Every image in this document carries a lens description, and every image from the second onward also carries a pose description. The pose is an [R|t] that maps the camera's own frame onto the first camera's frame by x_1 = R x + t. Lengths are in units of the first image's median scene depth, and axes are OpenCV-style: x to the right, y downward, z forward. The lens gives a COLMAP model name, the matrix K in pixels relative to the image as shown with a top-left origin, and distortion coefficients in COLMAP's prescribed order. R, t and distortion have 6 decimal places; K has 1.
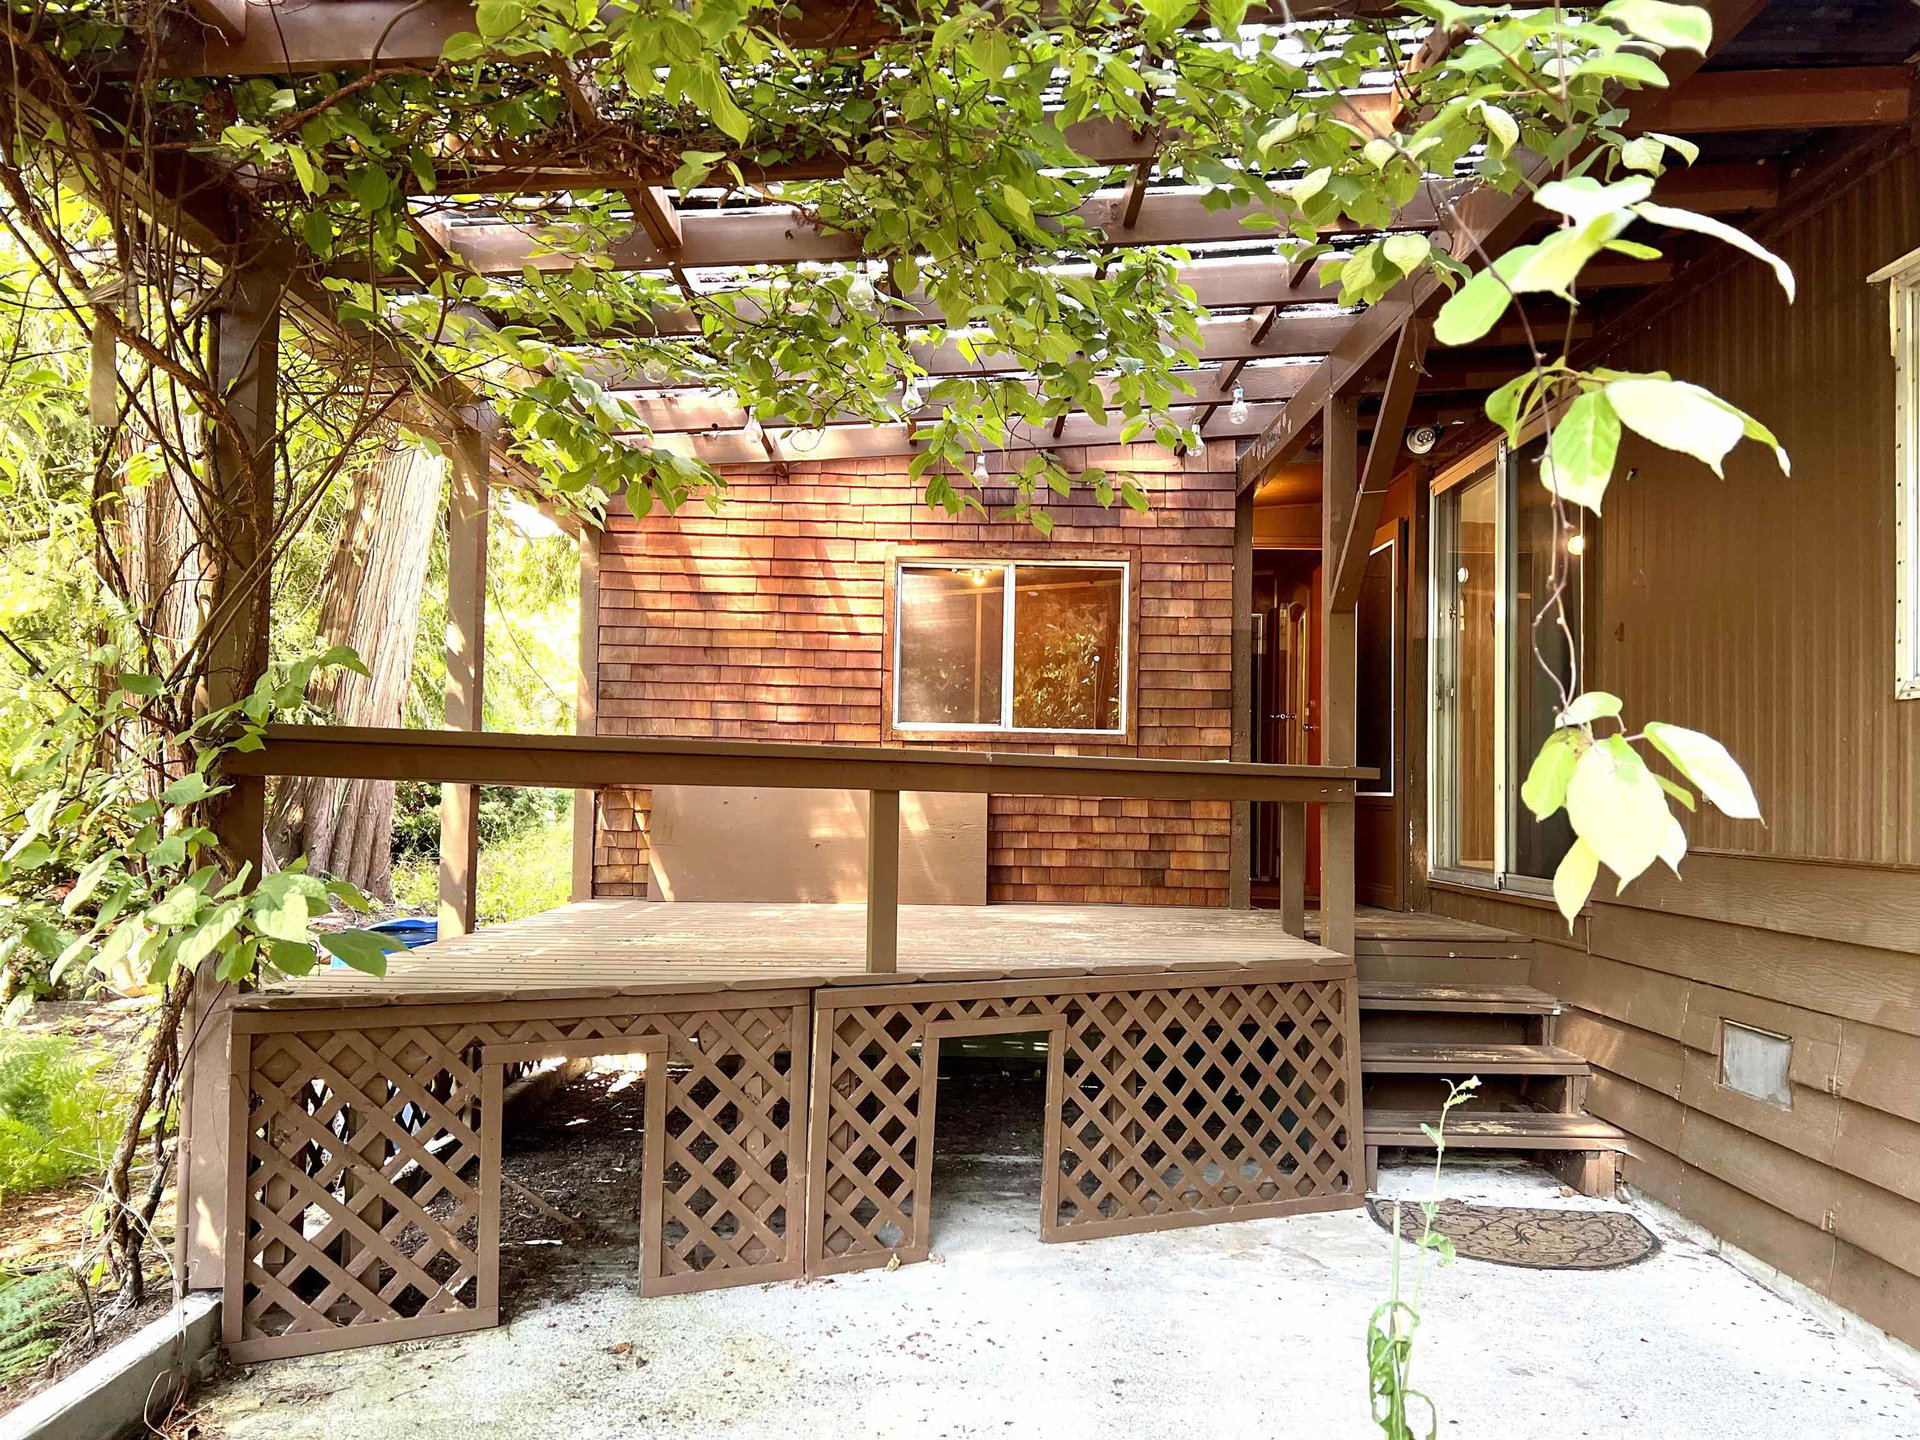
lens RADIAL K [[1467.3, 0, 964.3], [0, 1467.3, 741.5], [0, 0, 1]] dist [0.064993, -0.070543]
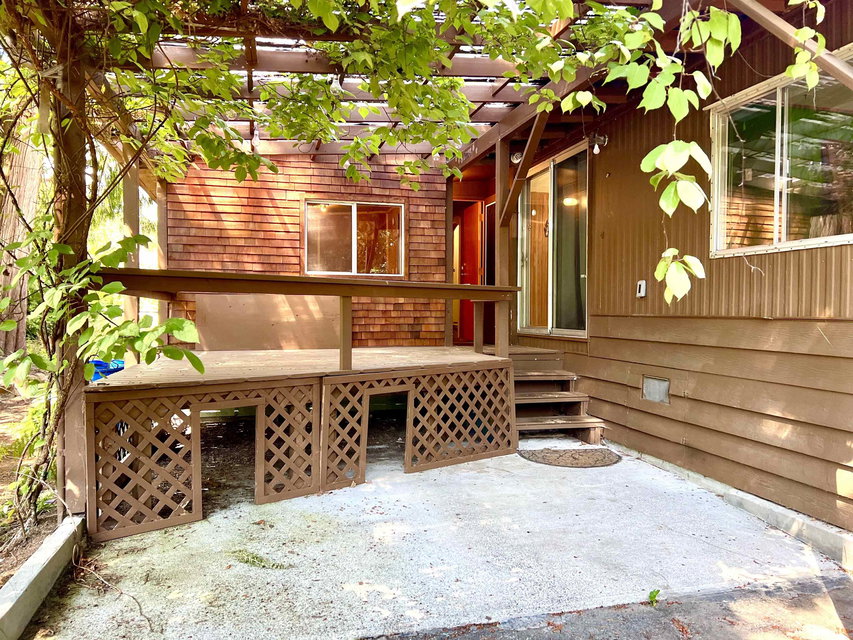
lens RADIAL K [[644.8, 0, 442.1], [0, 644.8, 319.1], [0, 0, 1]] dist [0.140414, -0.216119]
pose [[0.968041, -0.020136, 0.249983, -0.160718], [0.006453, 0.998441, 0.055435, 0.012159], [-0.250709, -0.052051, 0.966662, -0.083873]]
